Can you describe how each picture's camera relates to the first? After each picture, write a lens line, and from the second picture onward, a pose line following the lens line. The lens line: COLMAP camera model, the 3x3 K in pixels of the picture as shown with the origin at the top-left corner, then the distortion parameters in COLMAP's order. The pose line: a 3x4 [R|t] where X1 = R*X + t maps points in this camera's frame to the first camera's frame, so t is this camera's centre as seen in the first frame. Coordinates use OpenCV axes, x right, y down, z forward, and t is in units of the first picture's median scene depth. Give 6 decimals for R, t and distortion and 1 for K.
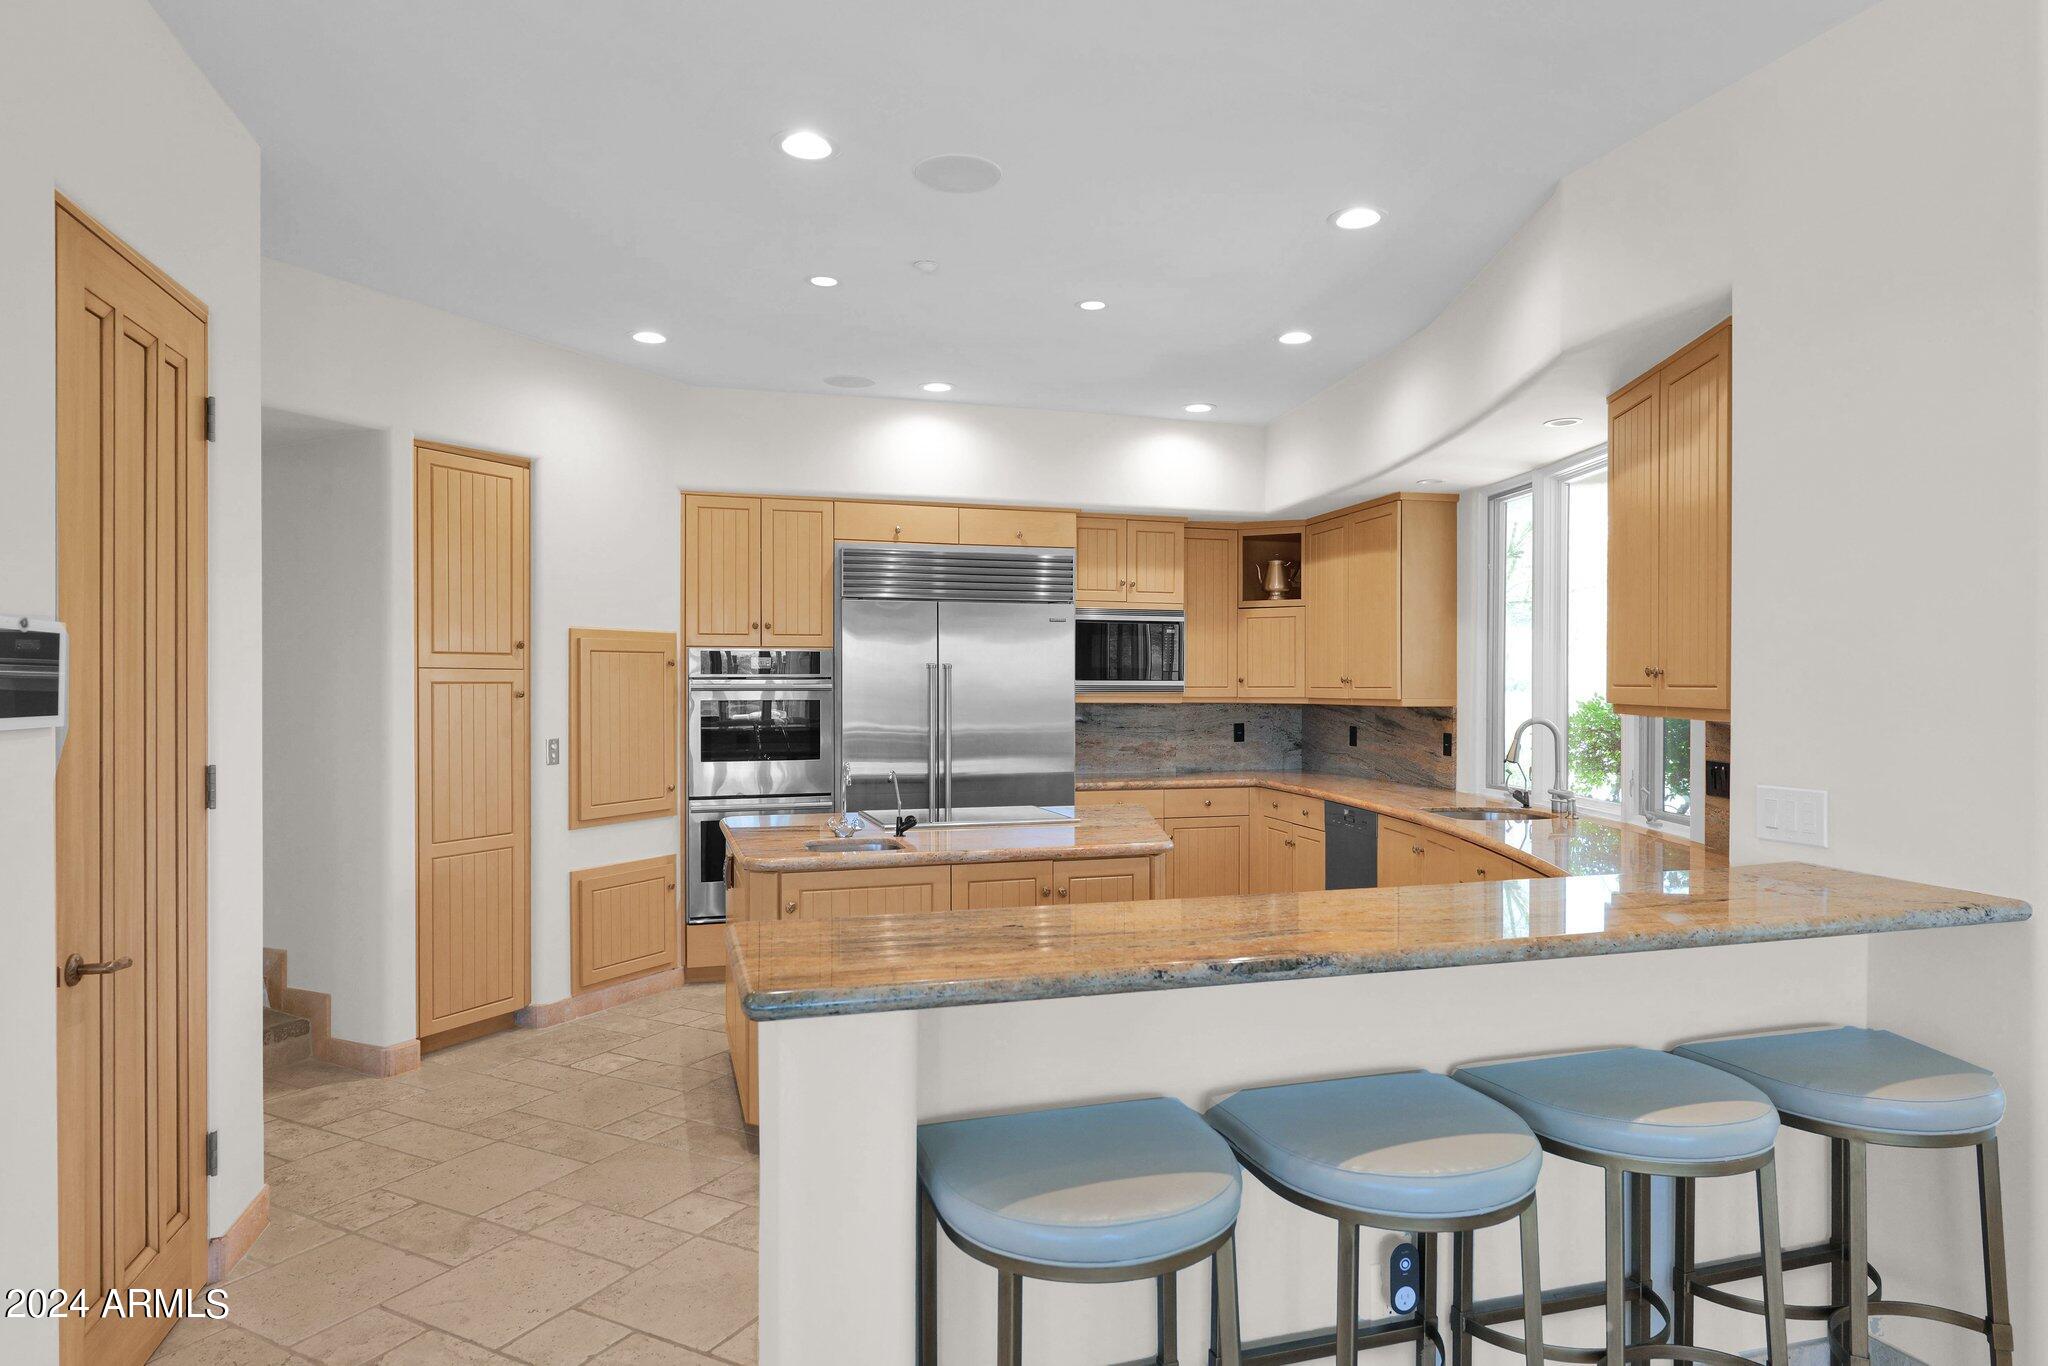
lens RADIAL K [[1200.4, 0, 1024.0], [0, 1200.4, 683.0], [0, 0, 1]] dist [0.002612, 0.000108]
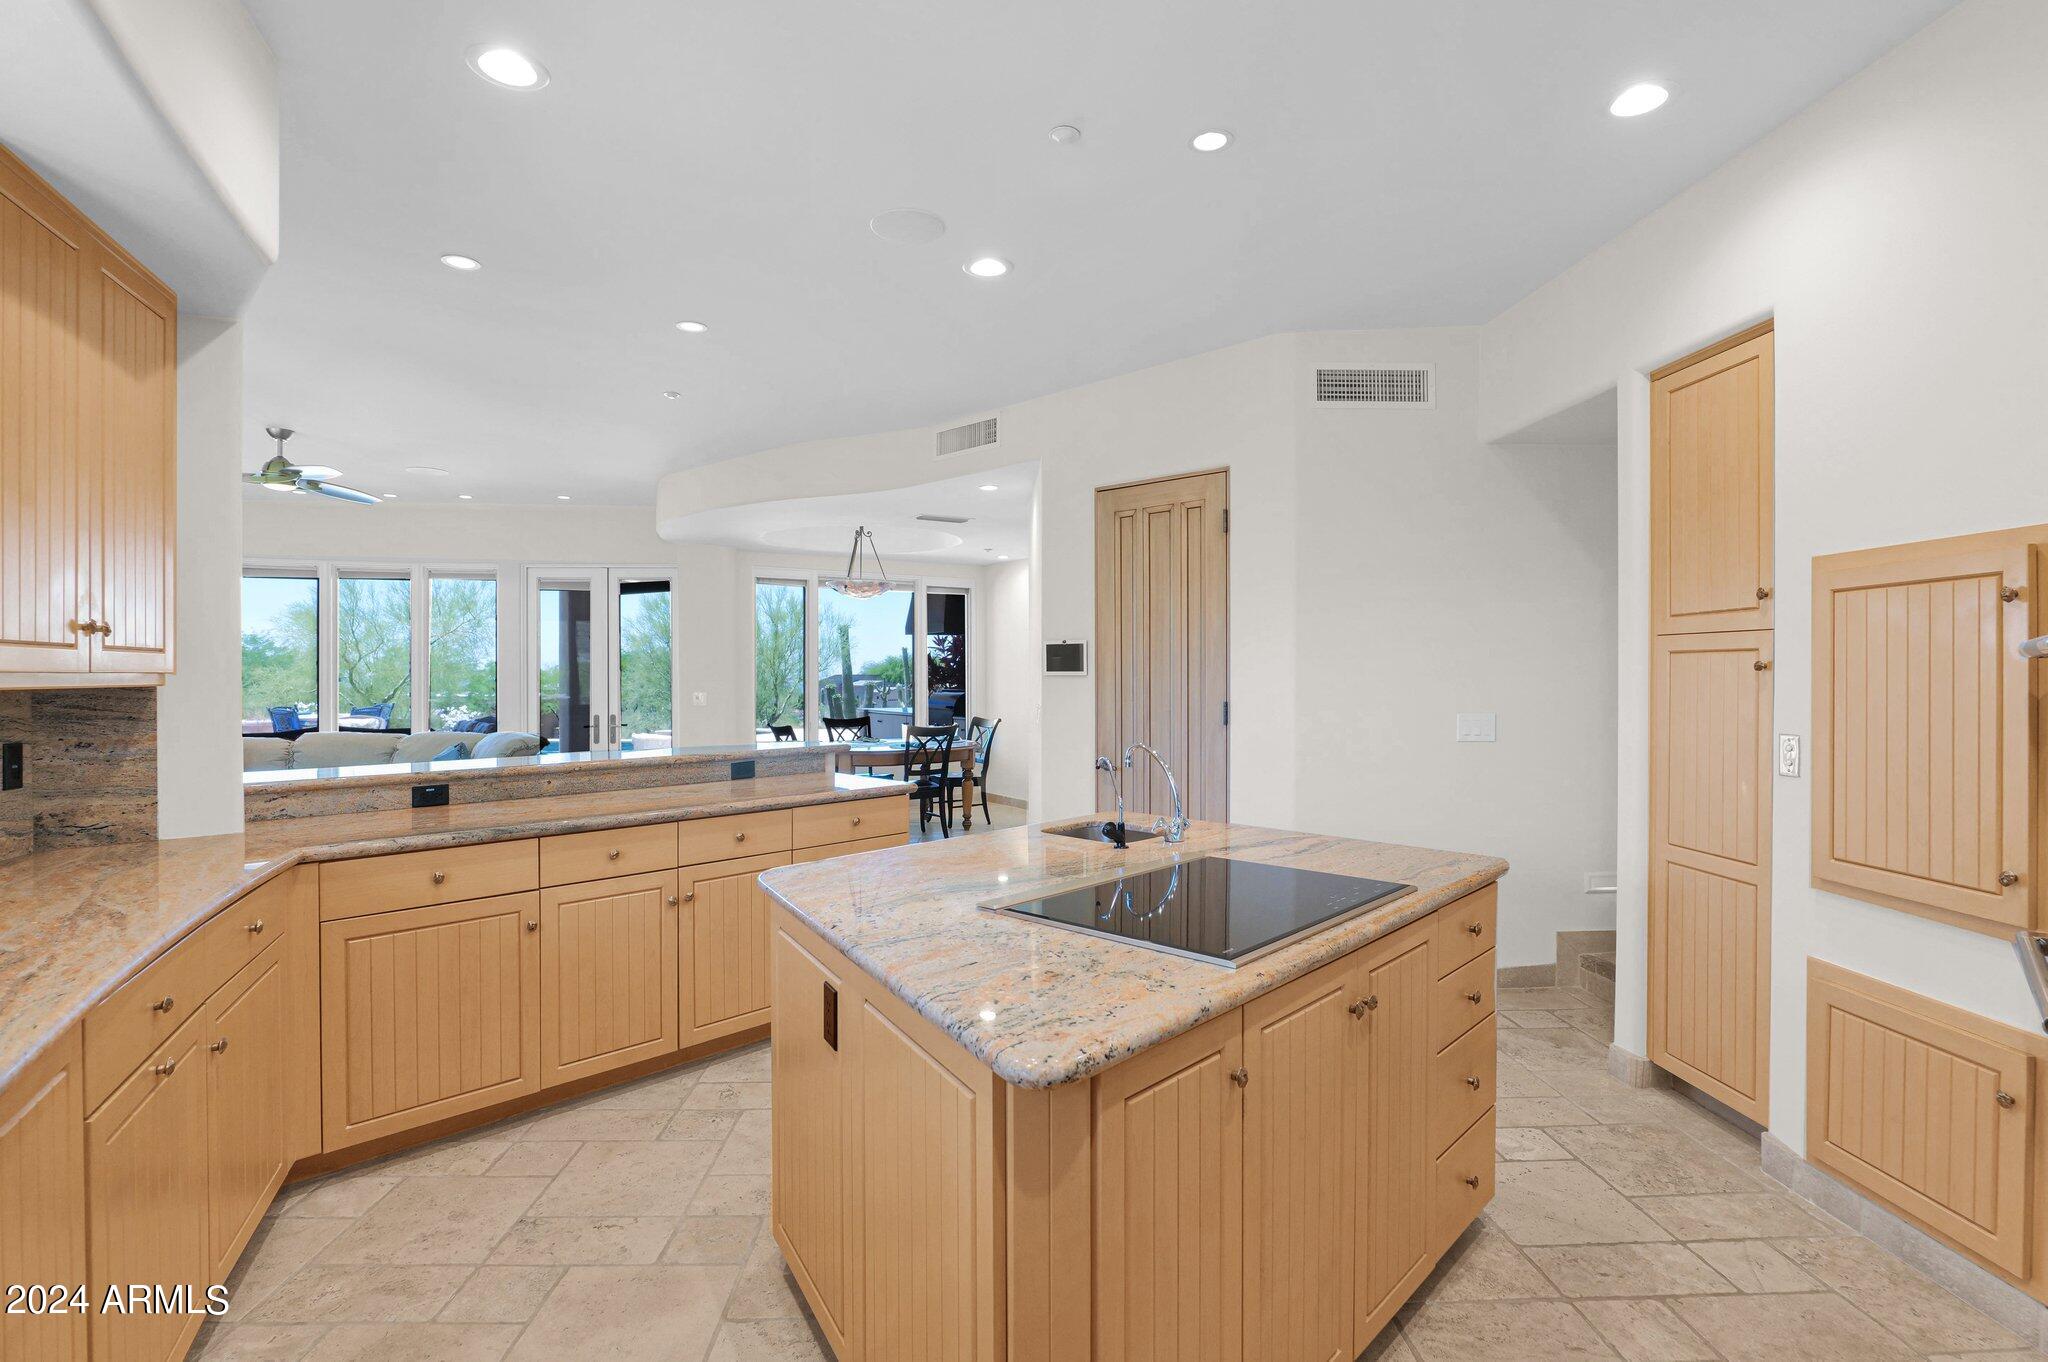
lens RADIAL K [[987.1, 0, 1024.0], [0, 987.1, 681.0], [0, 0, 1]] dist [-0.013749, 0.000005]
pose [[-0.863102, 0.004516, -0.505009, 0.183857], [-0.000056, 0.999959, 0.009037, 0.010467], [0.505030, 0.007828, -0.863067, 1.034941]]
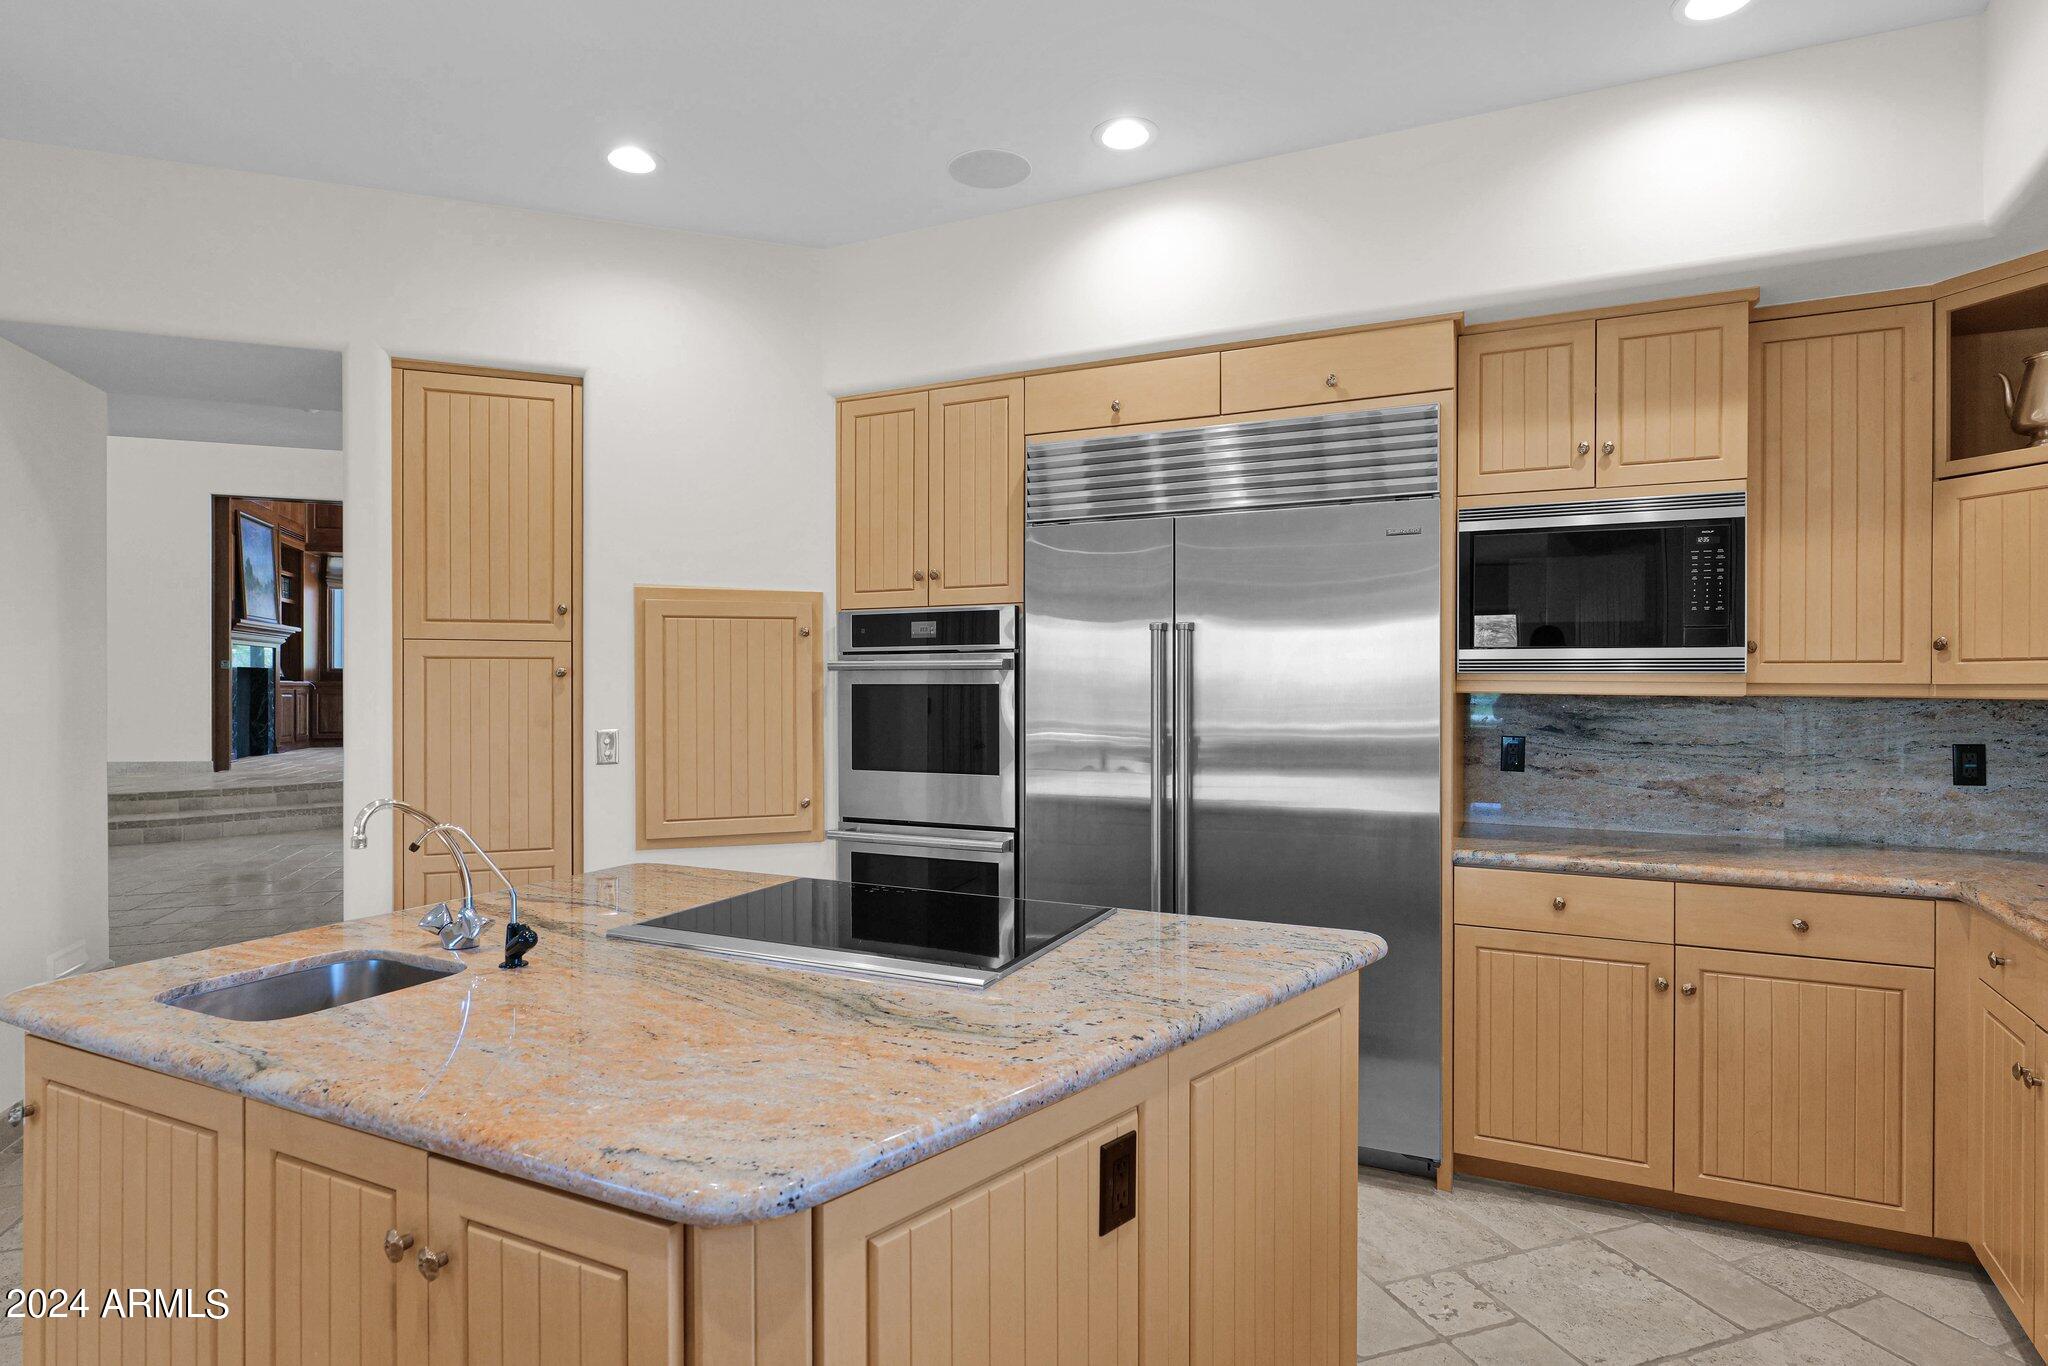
lens RADIAL K [[1051.2, 0, 1024.0], [0, 1051.2, 683.0], [0, 0, 1]] dist [0.001081, 0.000862]
pose [[0.743234, -0.001105, -0.669031, 0.213515], [0.000521, 0.999999, -0.001073, 0.013364], [0.669031, 0.000449, 0.743234, 0.565007]]
